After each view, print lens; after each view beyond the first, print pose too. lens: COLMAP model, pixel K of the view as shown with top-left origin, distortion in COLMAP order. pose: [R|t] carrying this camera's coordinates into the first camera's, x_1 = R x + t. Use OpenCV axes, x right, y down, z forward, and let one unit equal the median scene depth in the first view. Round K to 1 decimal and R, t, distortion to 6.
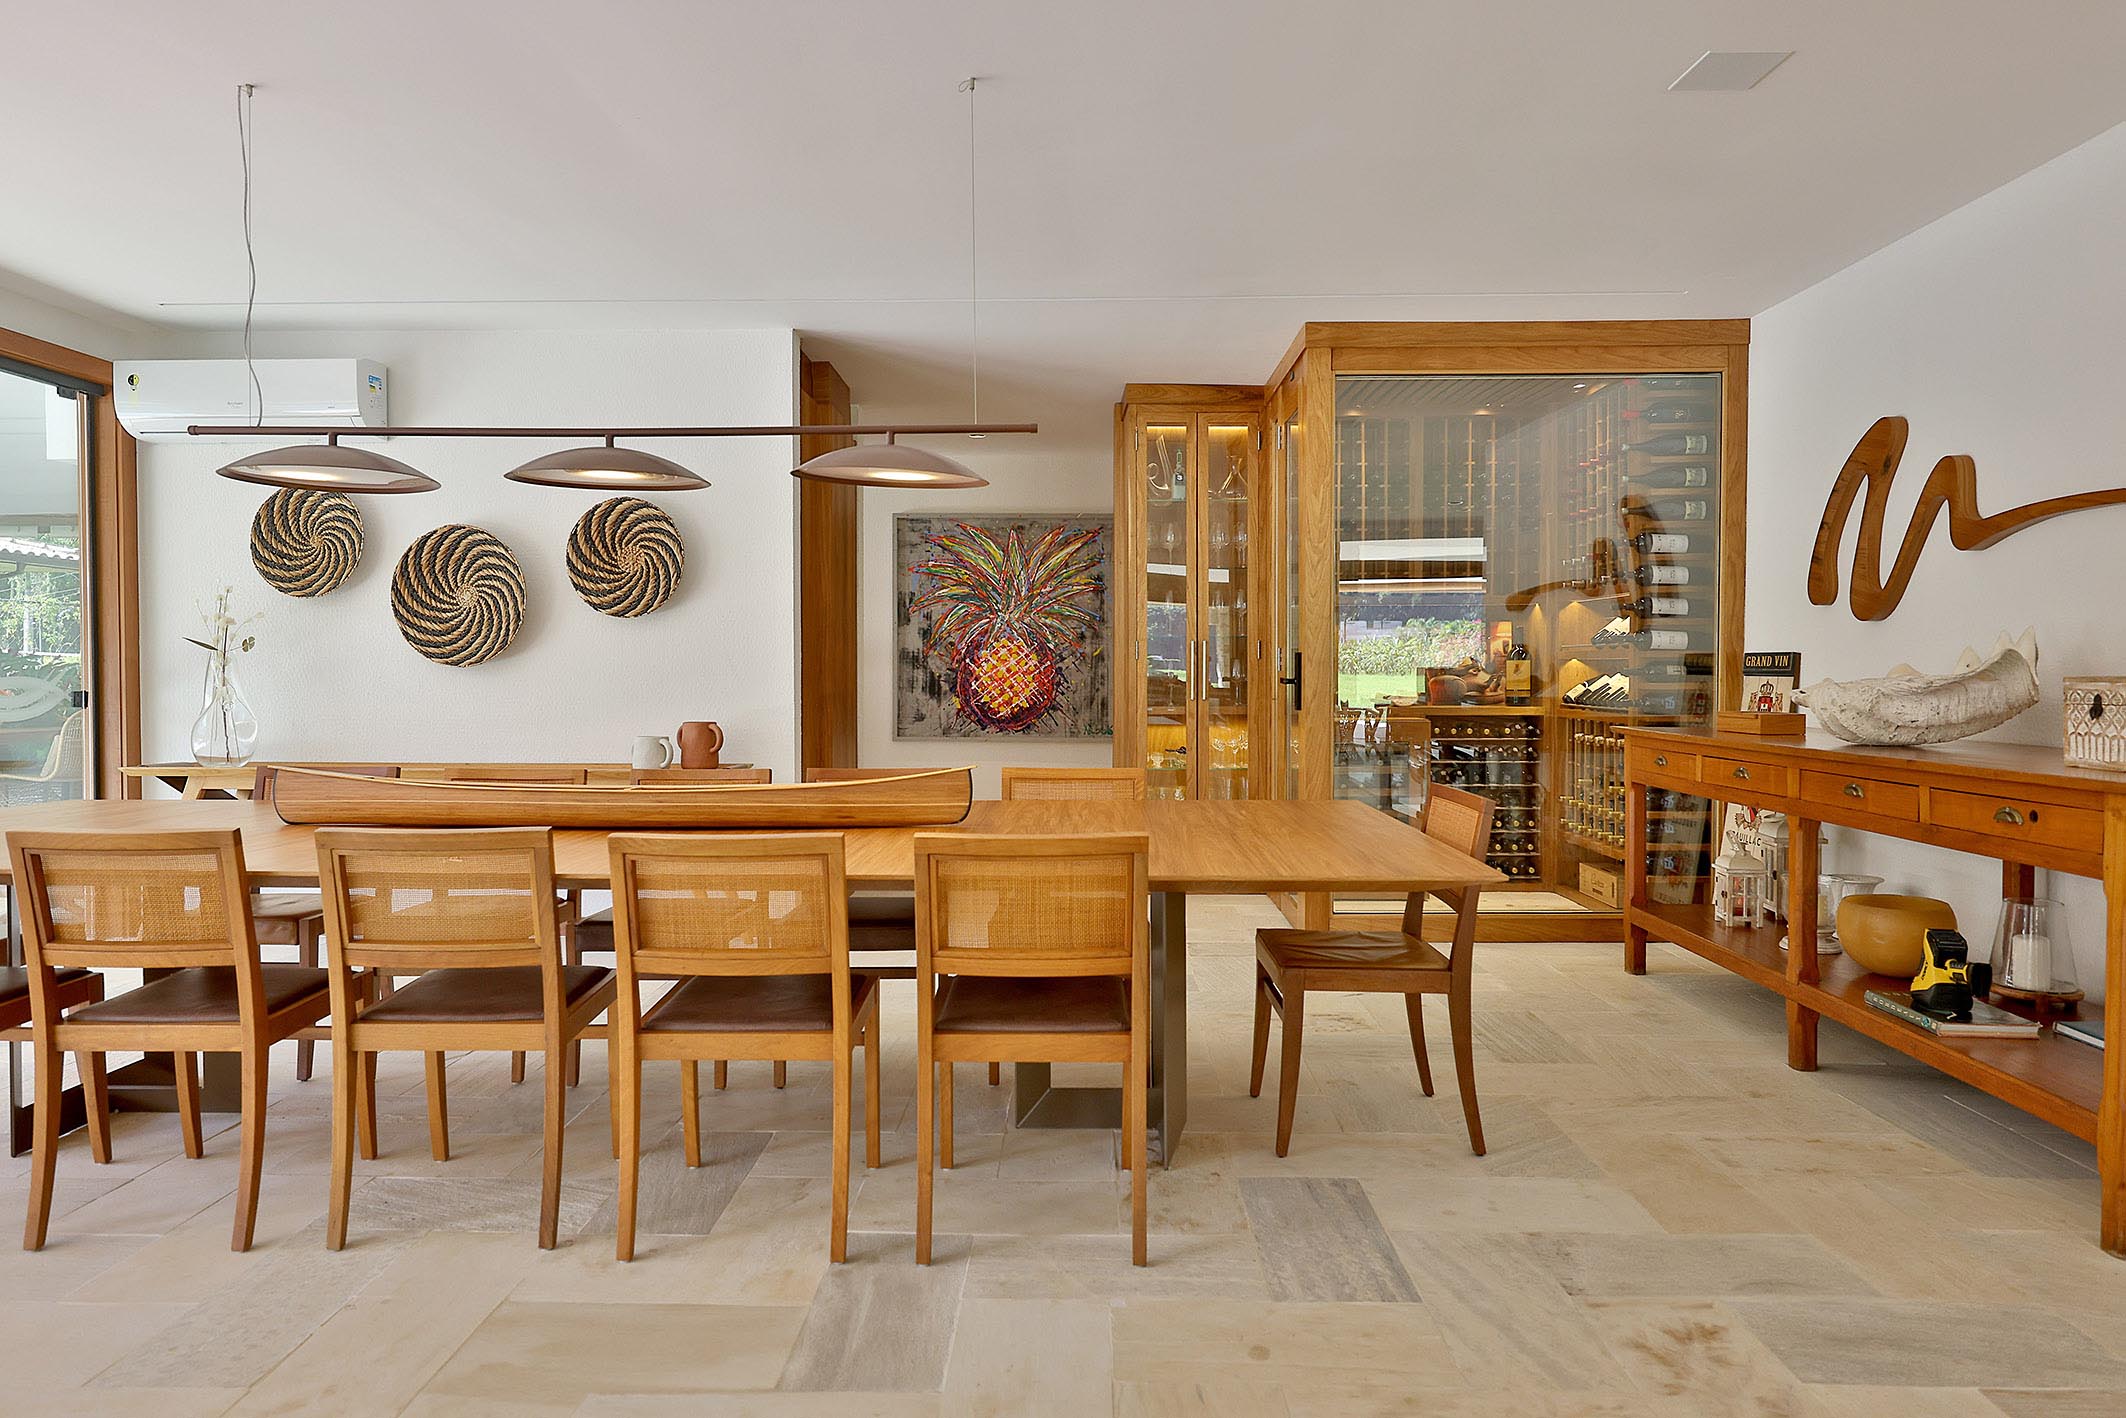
lens RADIAL K [[1235.7, 0, 1071.1], [0, 1235.7, 696.6], [0, 0, 1]] dist [-0.001900, -0.000057]
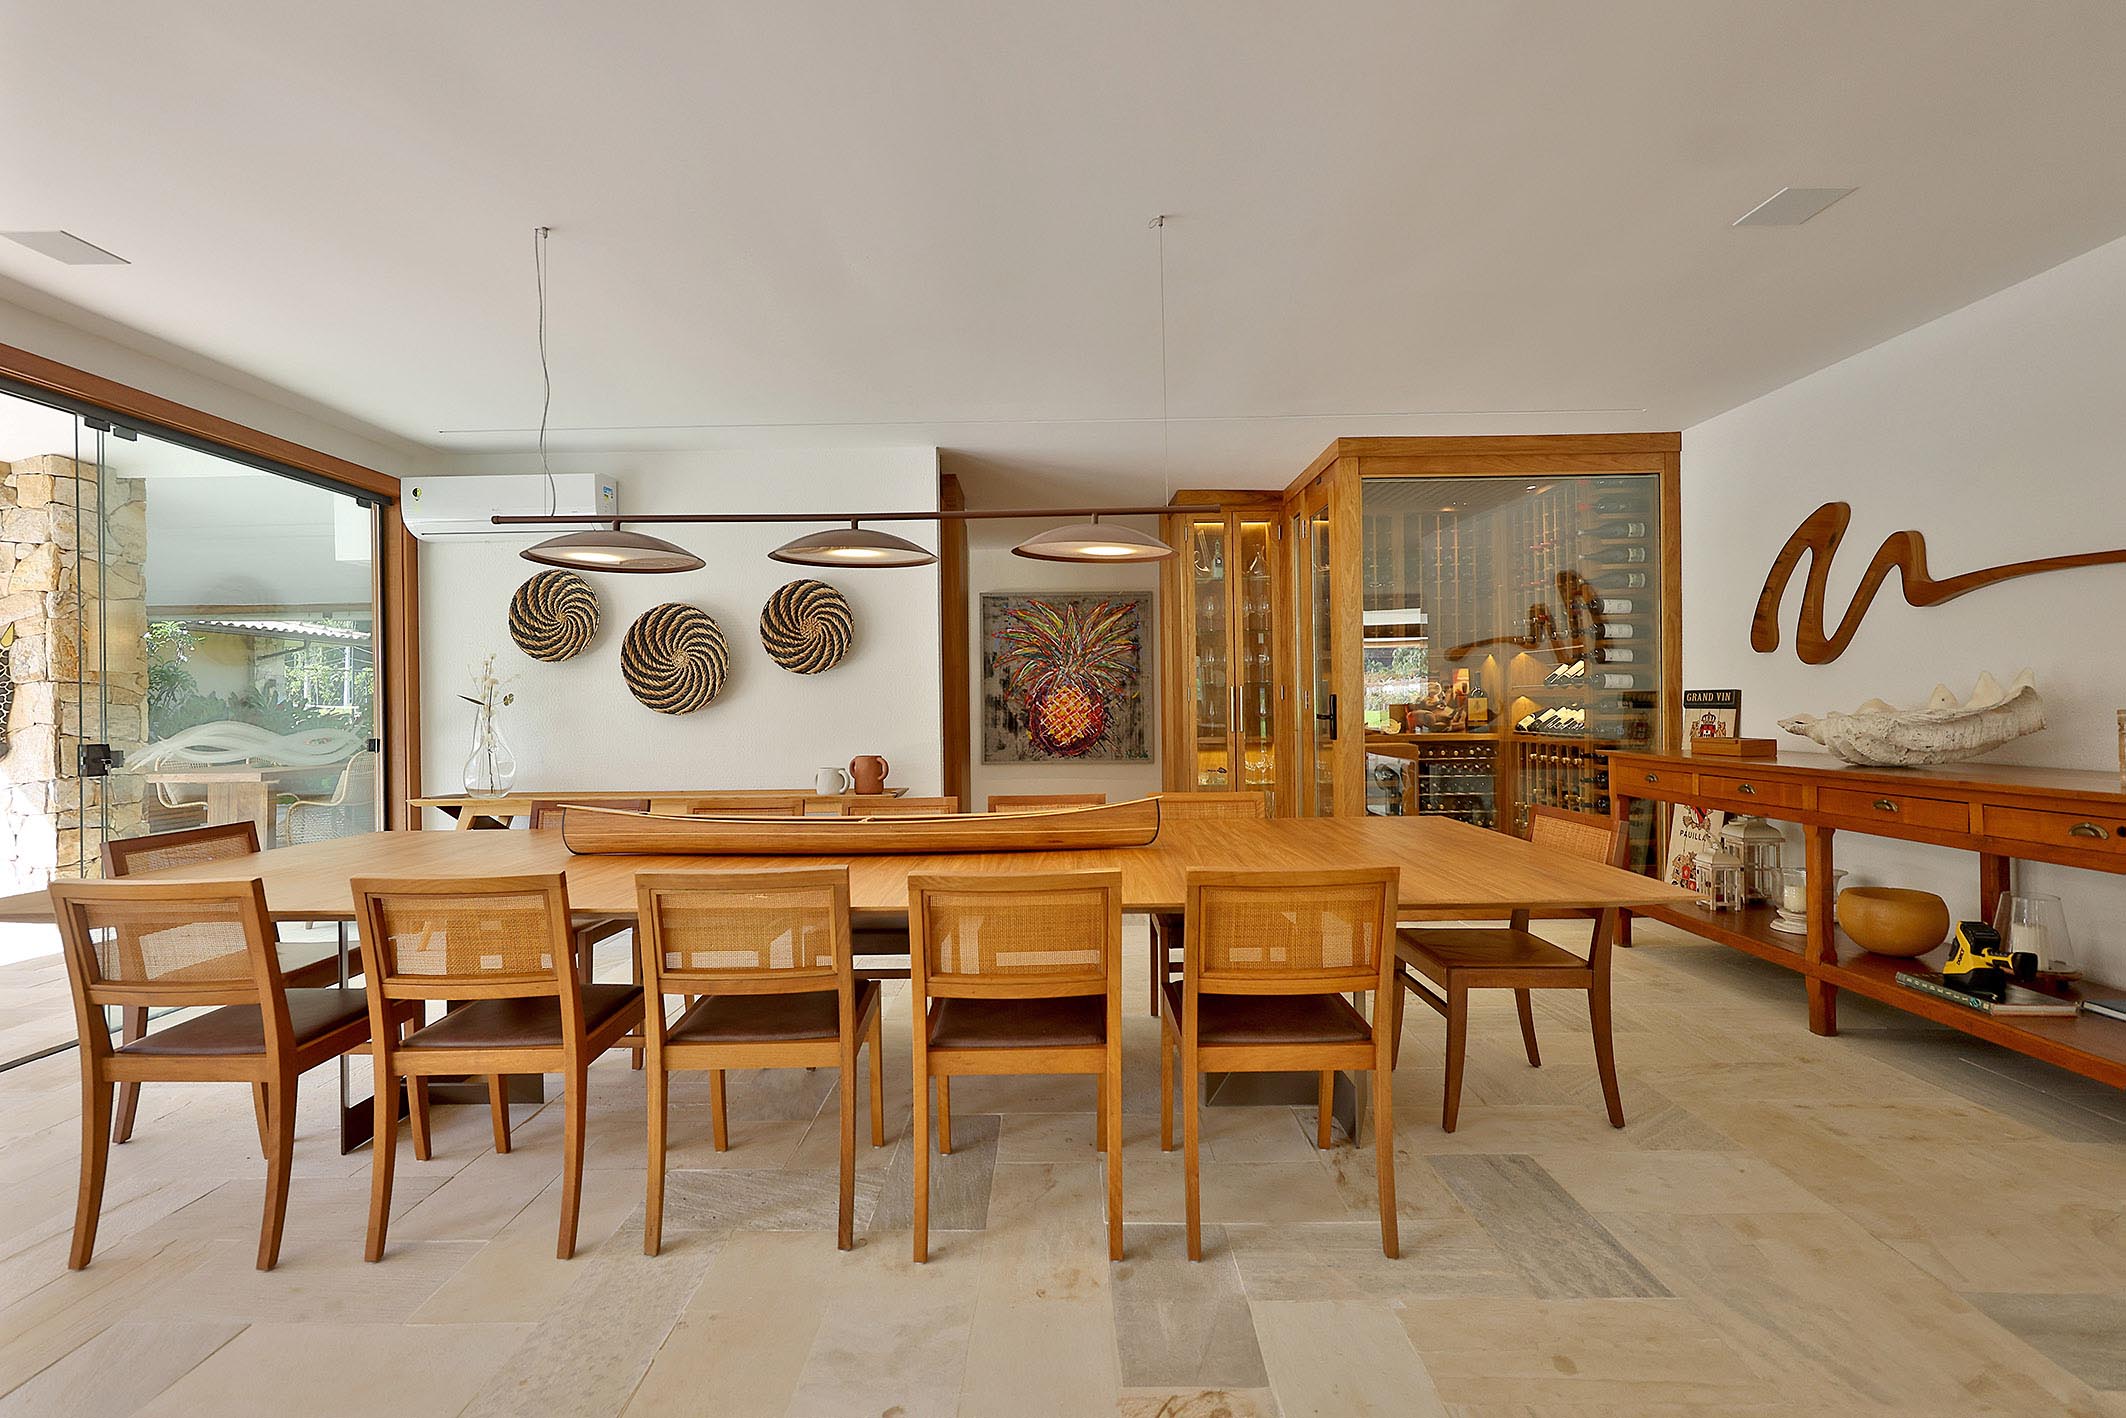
lens RADIAL K [[877.8, 0, 1063.6], [0, 877.8, 708.0], [0, 0, 1]] dist [-0.002747, 0.000383]
pose [[0.999837, -0.013546, 0.011897, -0.108844], [0.013789, 0.999693, -0.020606, -0.007380], [-0.011614, 0.020767, 0.999717, 0.097105]]
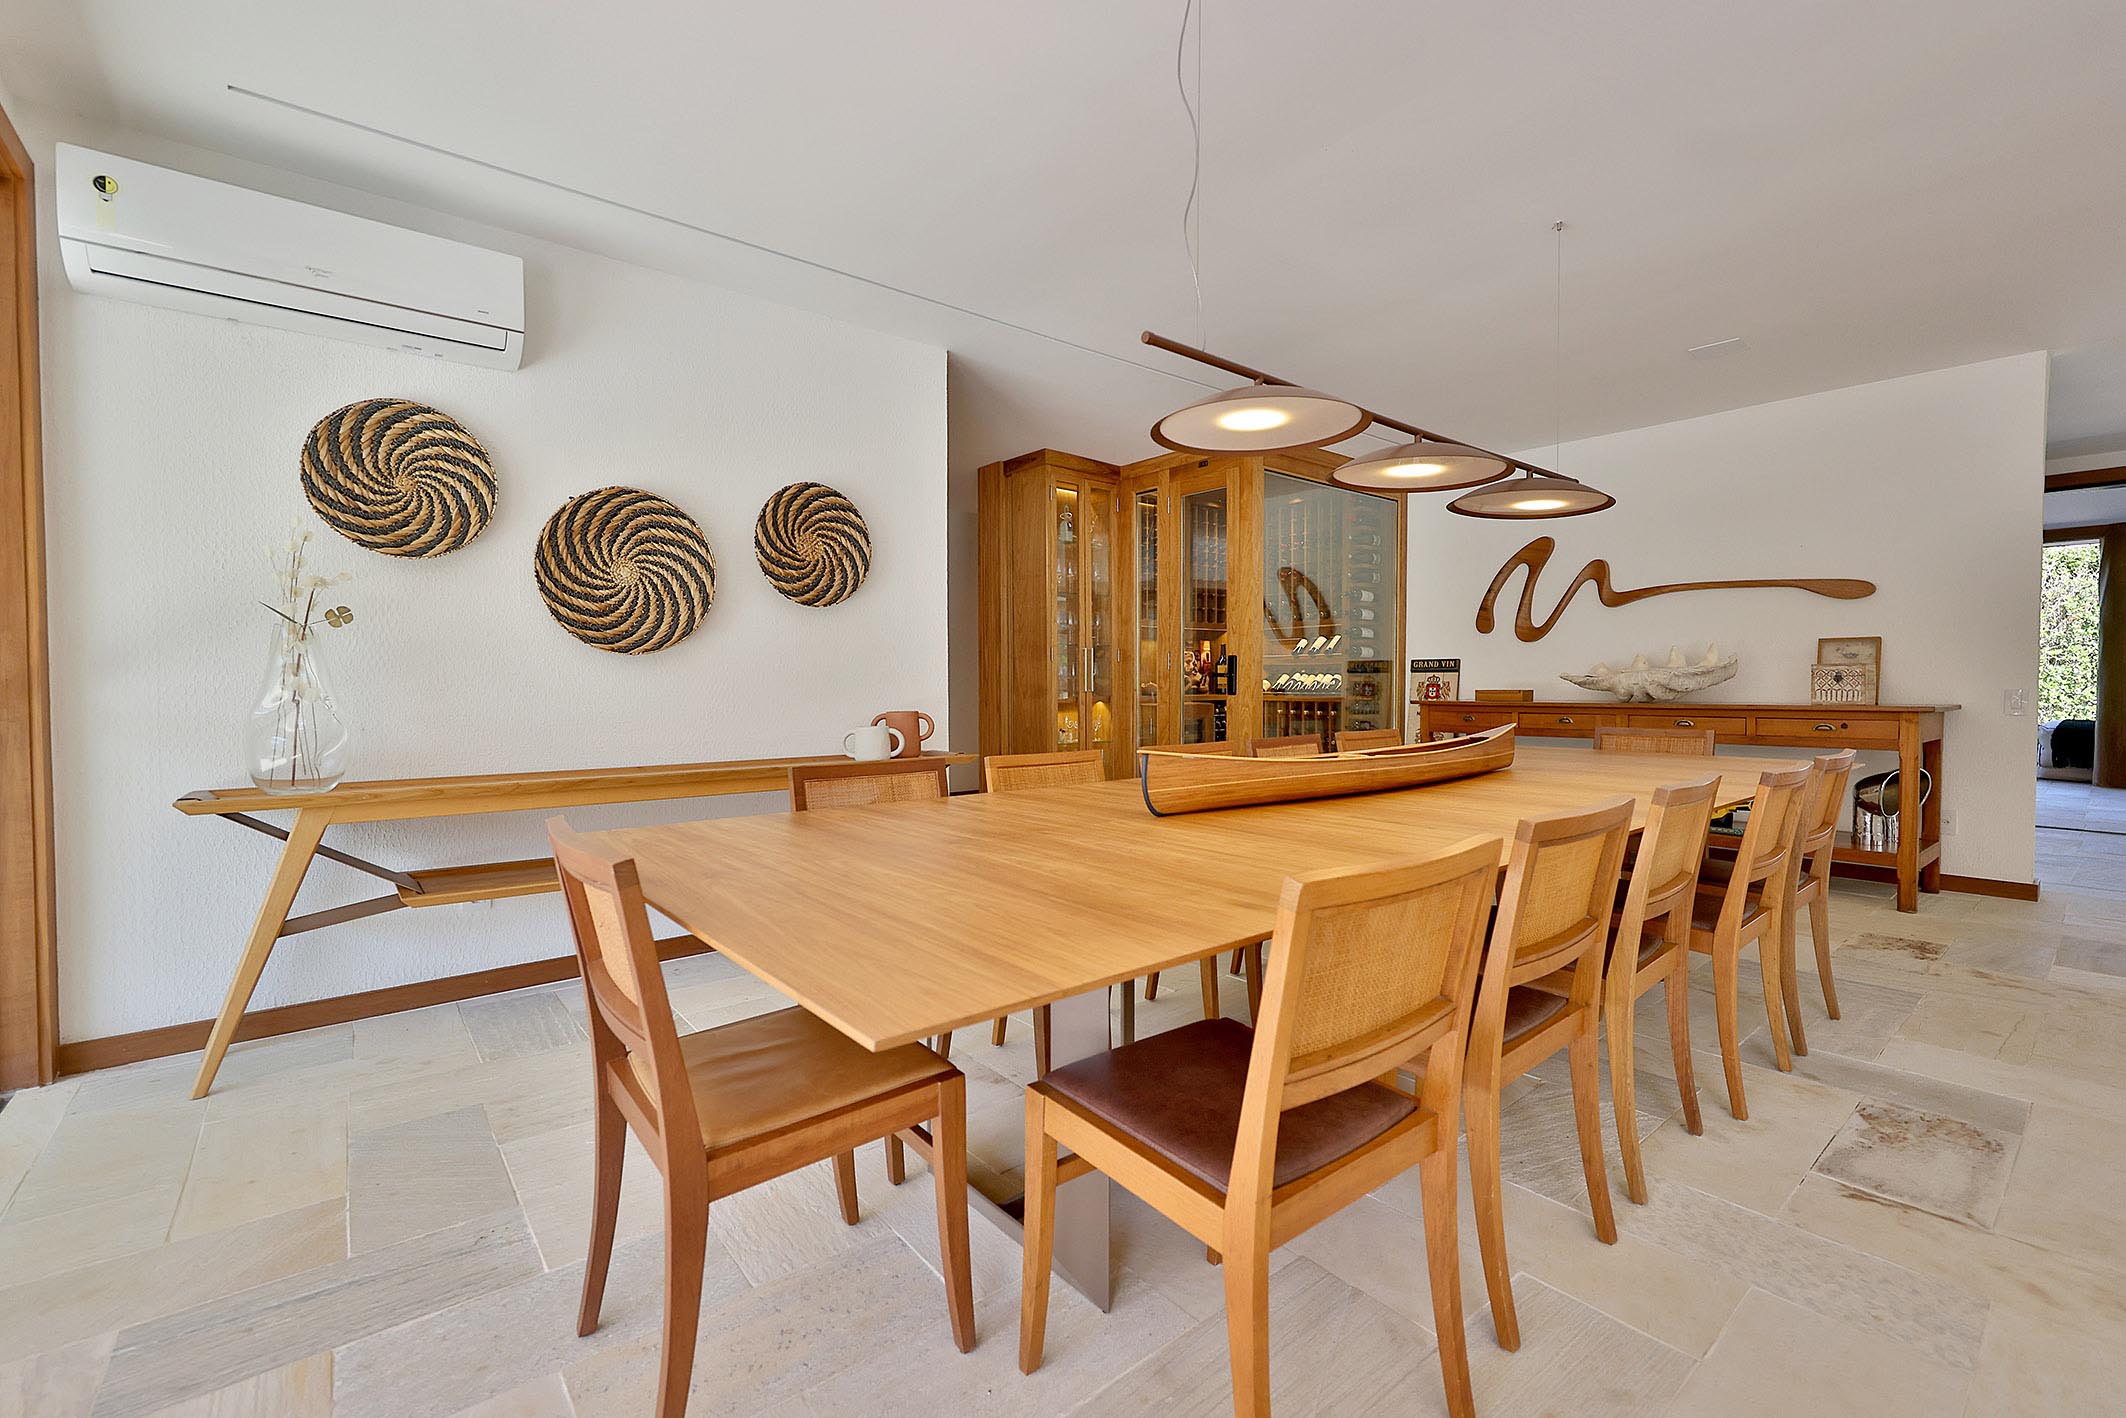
lens RADIAL K [[877.8, 0, 1045.9], [0, 877.8, 704.9], [0, 0, 1]] dist [-0.002747, 0.000383]
pose [[0.773862, -0.017748, 0.633106, -0.659538], [0.017600, 0.999824, 0.006515, 0.012153], [-0.633110, 0.006101, 0.774038, 0.348682]]
